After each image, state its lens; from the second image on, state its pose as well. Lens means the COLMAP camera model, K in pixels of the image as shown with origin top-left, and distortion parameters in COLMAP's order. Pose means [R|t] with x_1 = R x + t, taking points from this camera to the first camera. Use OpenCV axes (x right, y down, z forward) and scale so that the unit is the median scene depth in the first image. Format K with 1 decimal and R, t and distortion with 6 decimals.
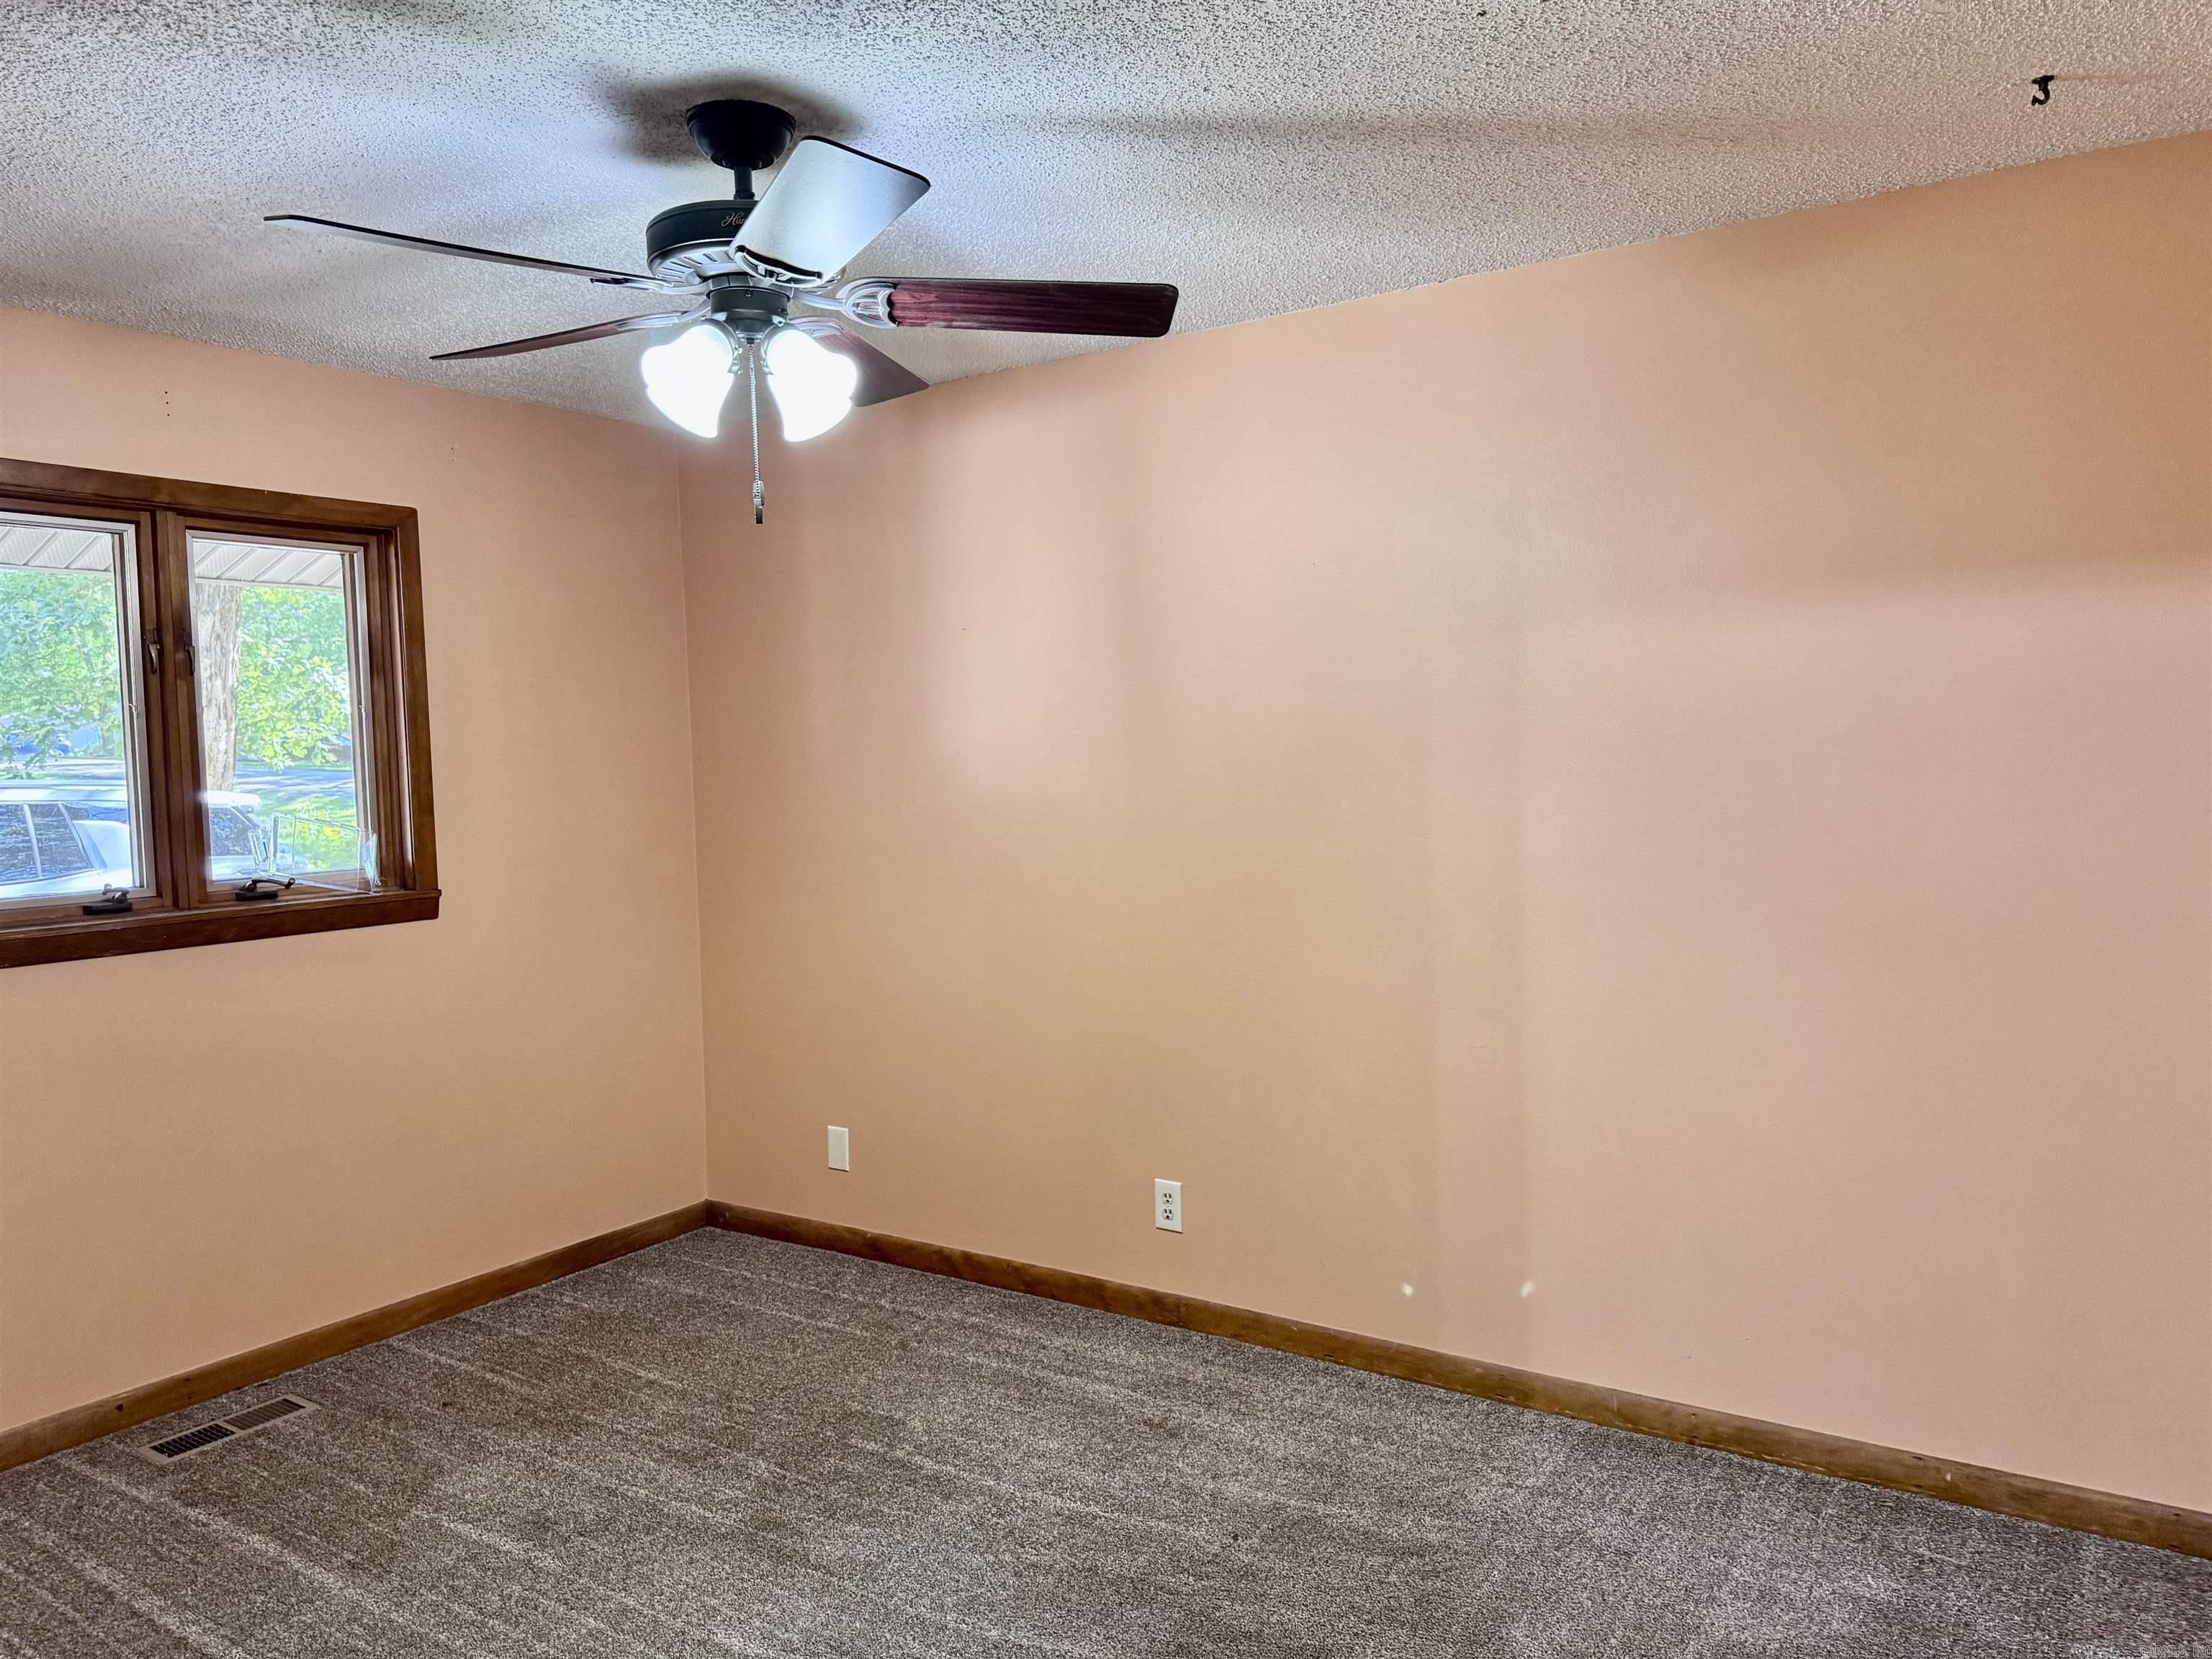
lens RADIAL K [[1549.1, 0, 1105.0], [0, 1549.1, 838.9], [0, 0, 1]] dist [0.073201, -0.093335]
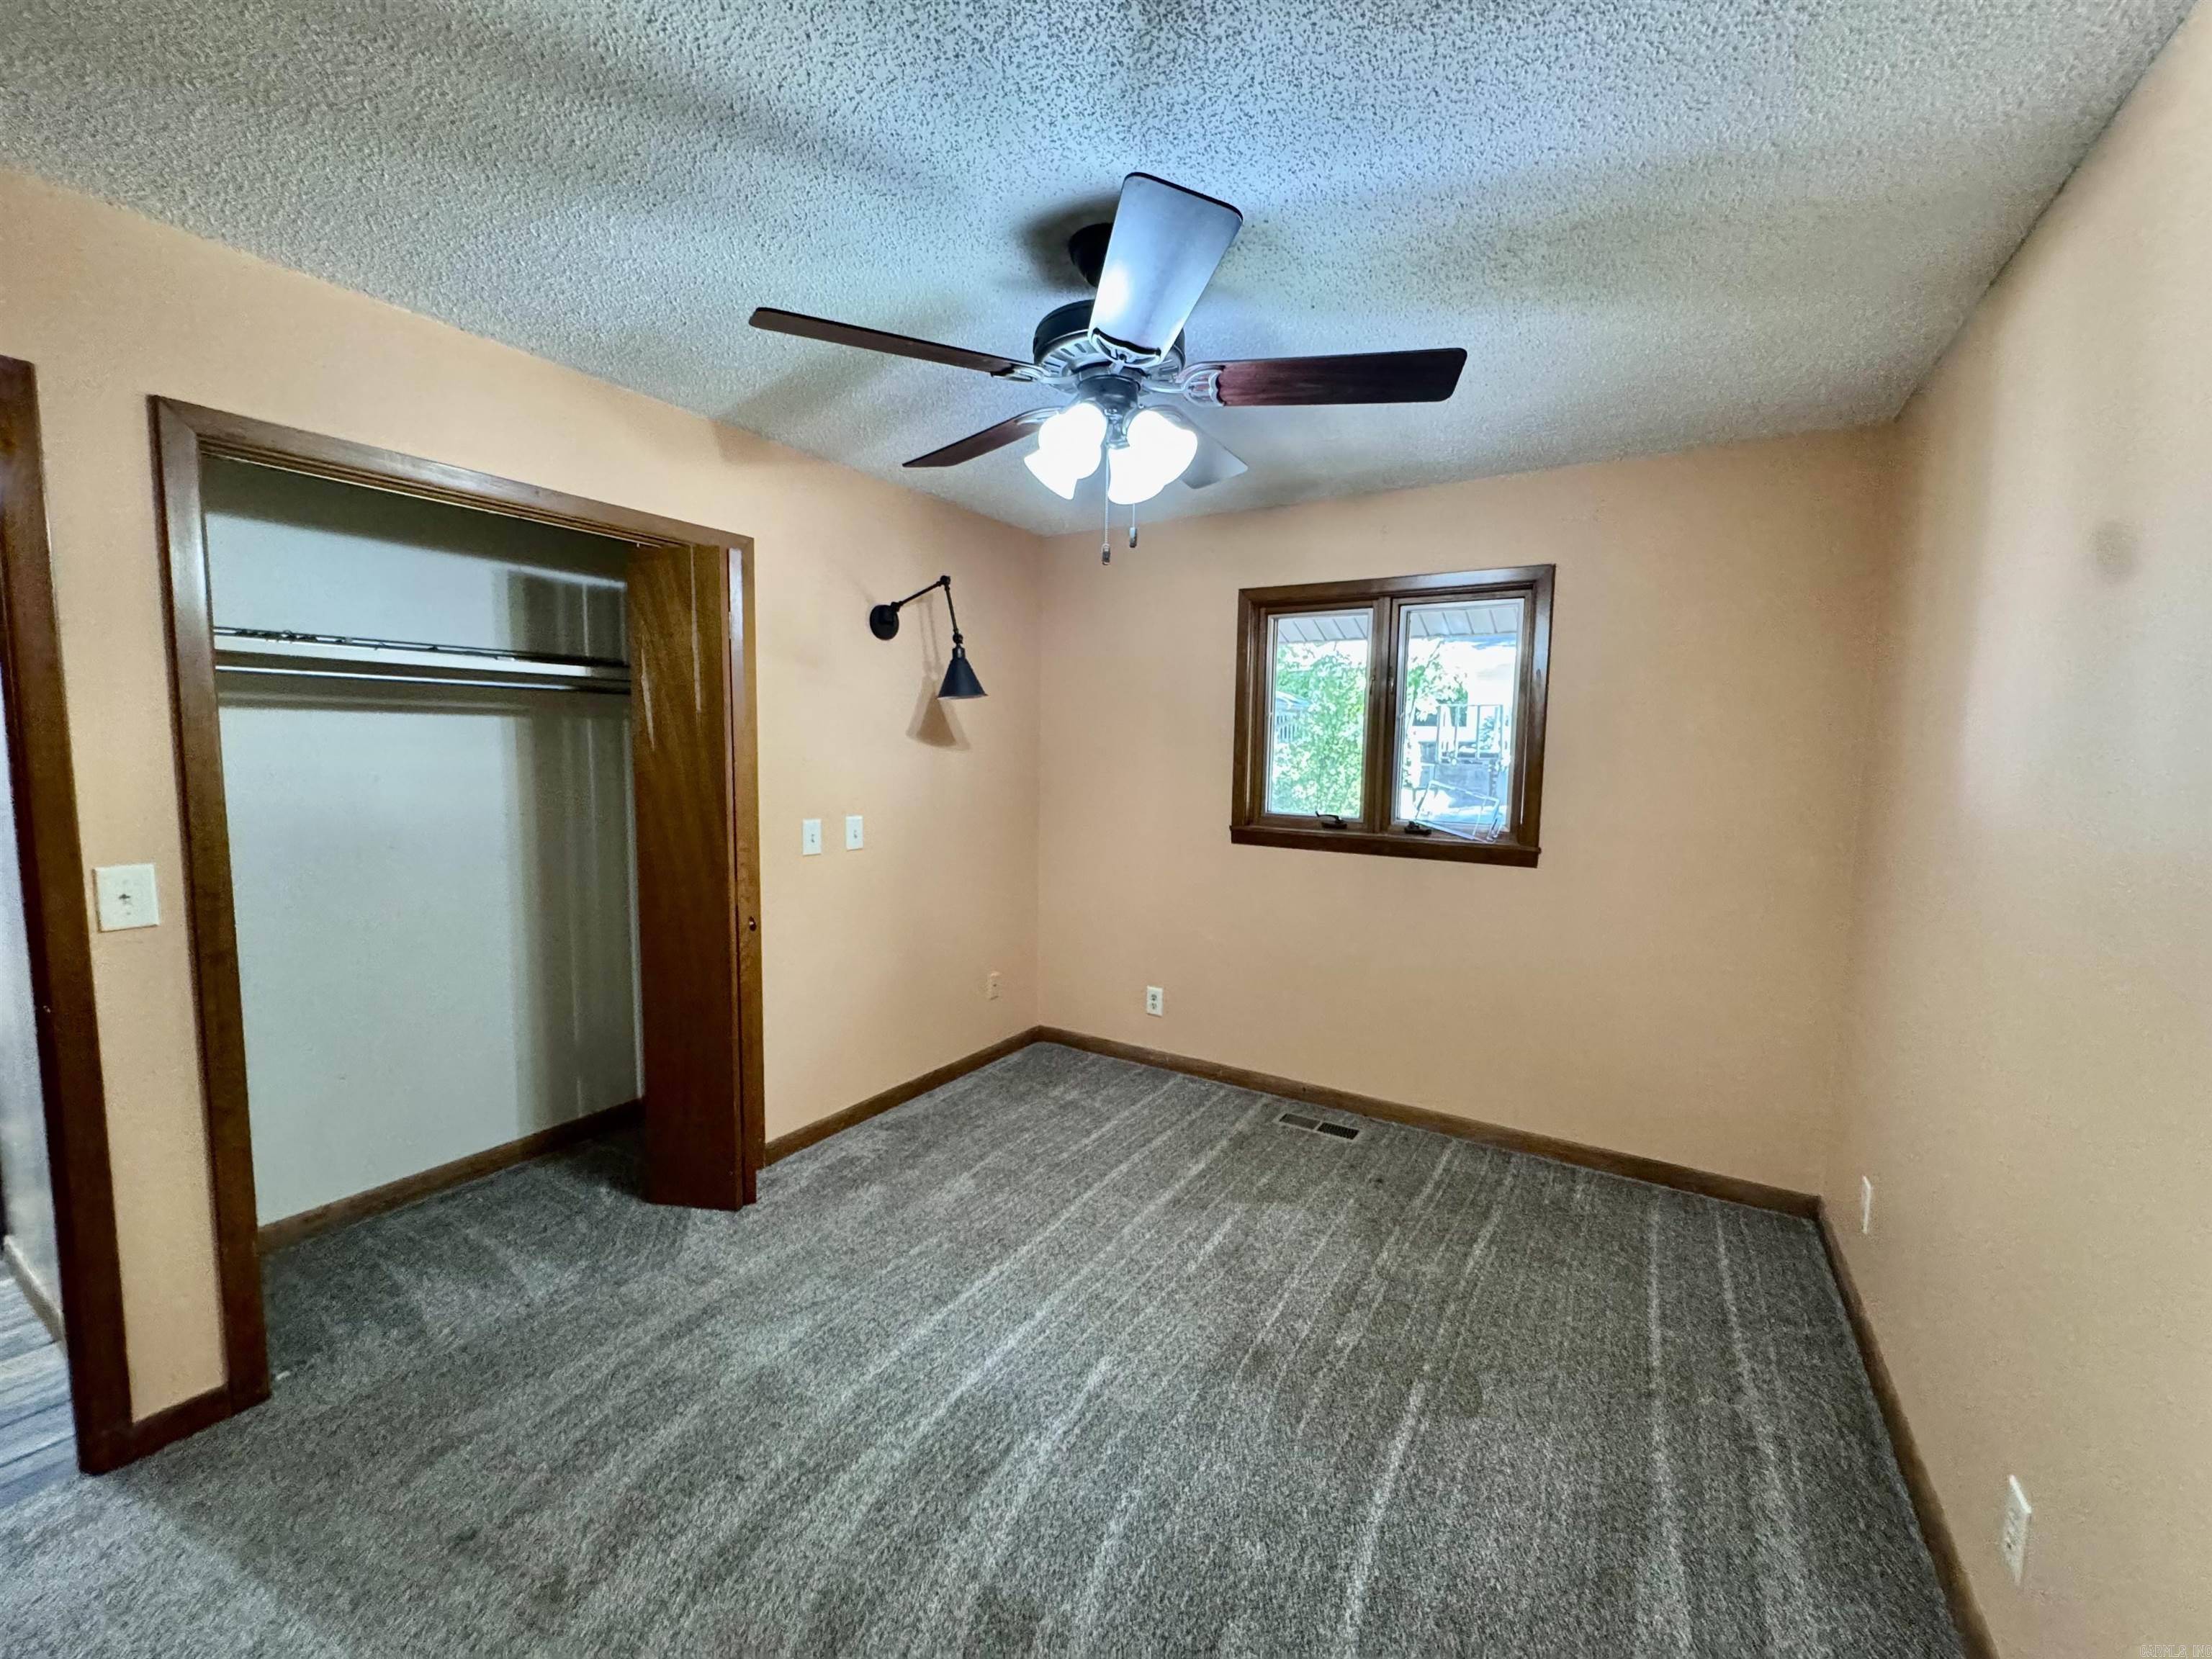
lens RADIAL K [[882.2, 0, 1102.3], [0, 882.2, 827.7], [0, 0, 1]] dist [-0.004620, 0.000383]
pose [[0.041258, 0.118149, -0.992138, 0.399980], [-0.080676, 0.990136, 0.114555, -0.052606], [0.995886, 0.075316, 0.050383, 0.737570]]
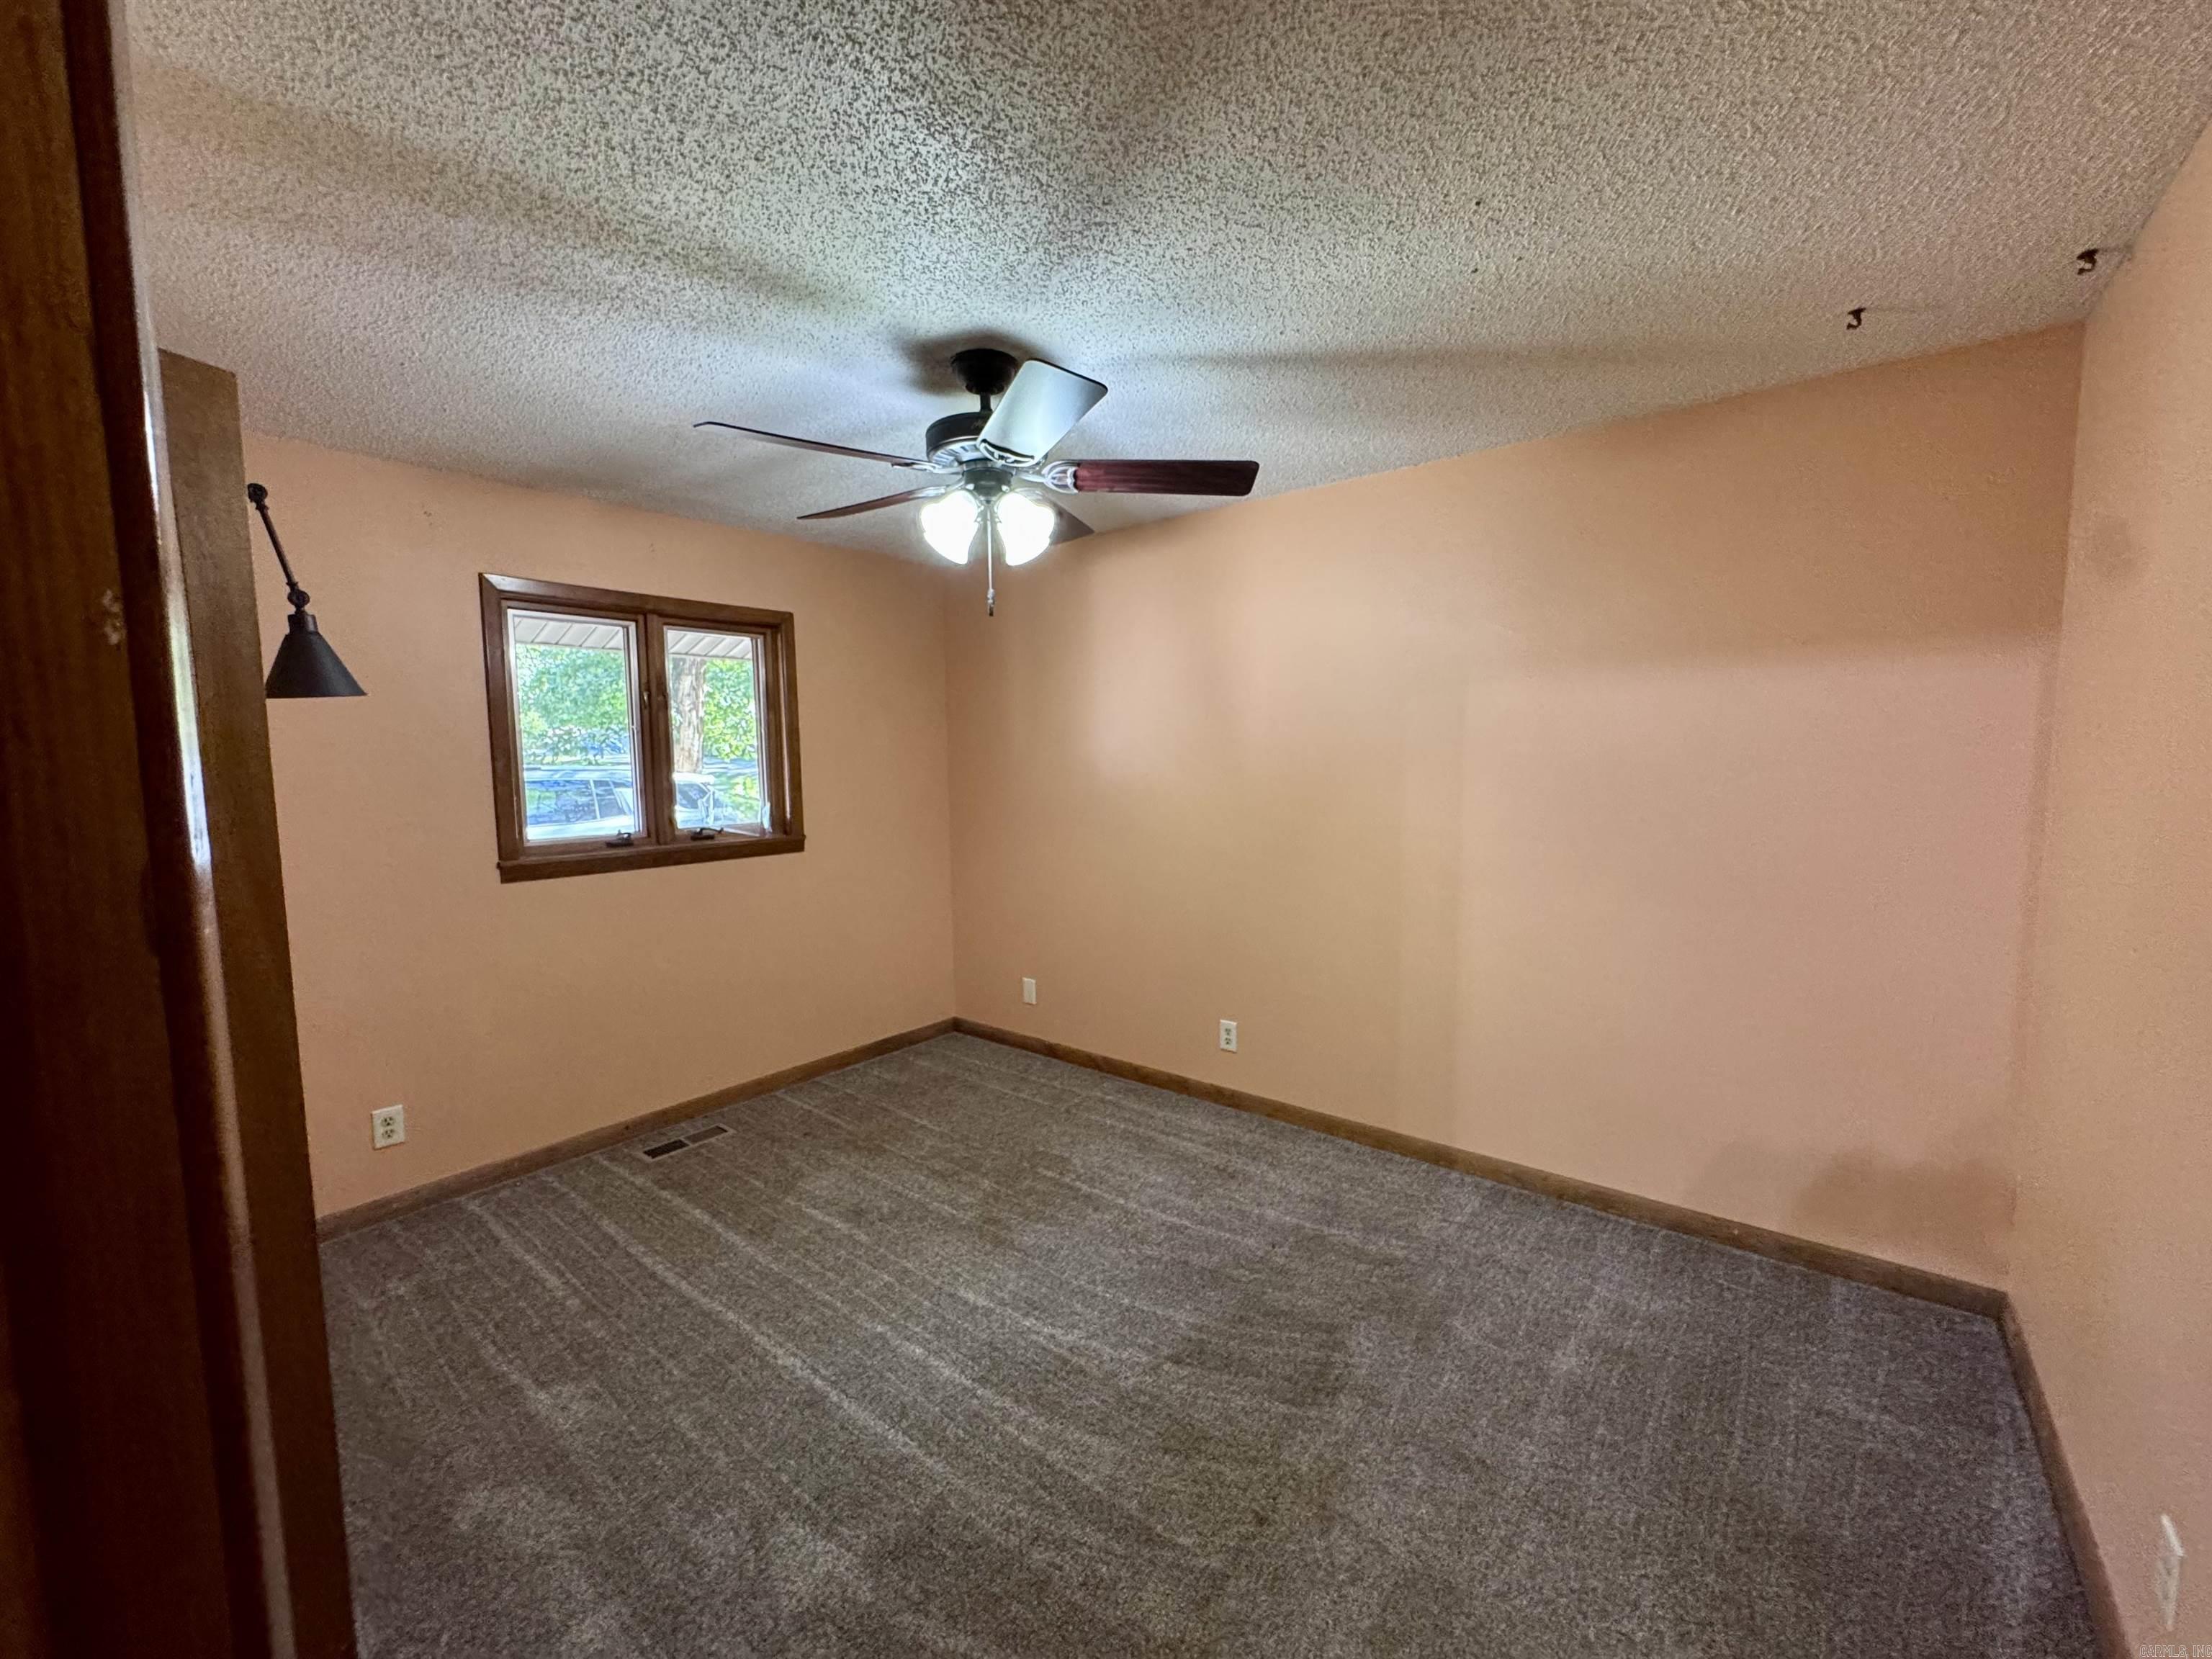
lens RADIAL K [[882.2, 0, 1101.7], [0, 882.2, 830.7], [0, 0, 1]] dist [-0.004620, 0.000383]
pose [[0.996249, 0.017795, -0.084687, -0.021610], [-0.015301, 0.999432, 0.030013, -0.008352], [0.085173, -0.028605, 0.995955, 0.077969]]
